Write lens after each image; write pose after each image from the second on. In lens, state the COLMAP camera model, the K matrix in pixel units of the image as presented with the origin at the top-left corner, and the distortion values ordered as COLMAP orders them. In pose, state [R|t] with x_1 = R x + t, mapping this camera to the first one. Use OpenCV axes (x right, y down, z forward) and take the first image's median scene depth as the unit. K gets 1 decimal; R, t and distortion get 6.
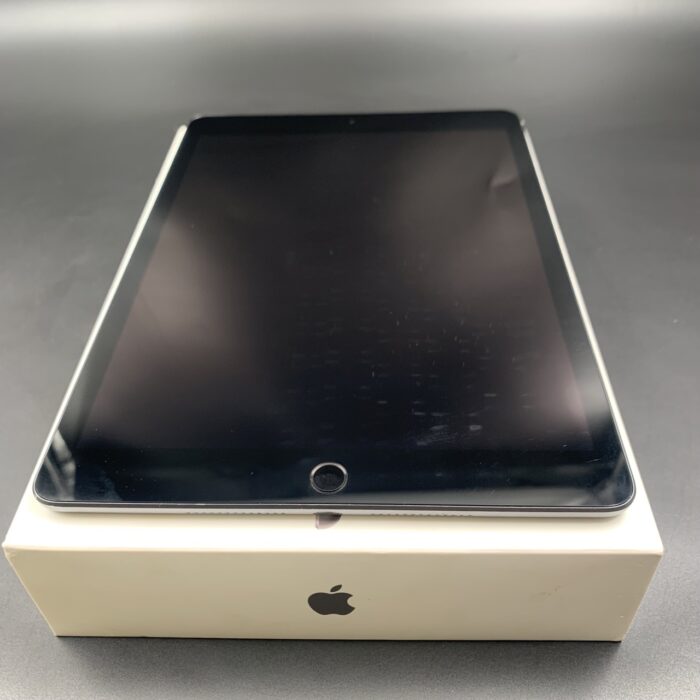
lens RADIAL K [[748.5, 0, 347.2], [0, 748.5, 349.1], [0, 0, 1]] dist [-0.017000, 0.000000]
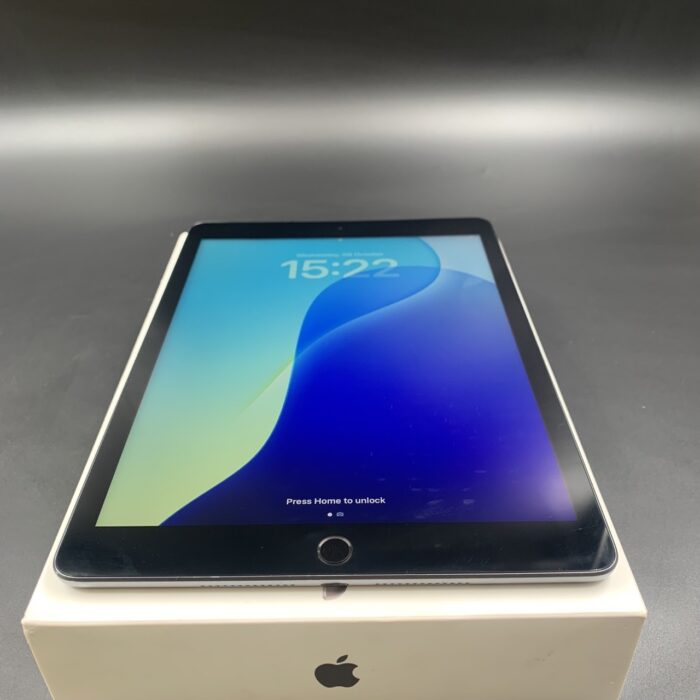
lens RADIAL K [[748.5, 0, 349.6], [0, 748.5, 345.7], [0, 0, 1]] dist [-0.017000, 0.000000]
pose [[0.999074, -0.006306, 0.042560, -0.045422], [0.012190, 0.990156, -0.139435, 0.030729], [-0.041262, 0.139825, 0.989316, -0.095368]]
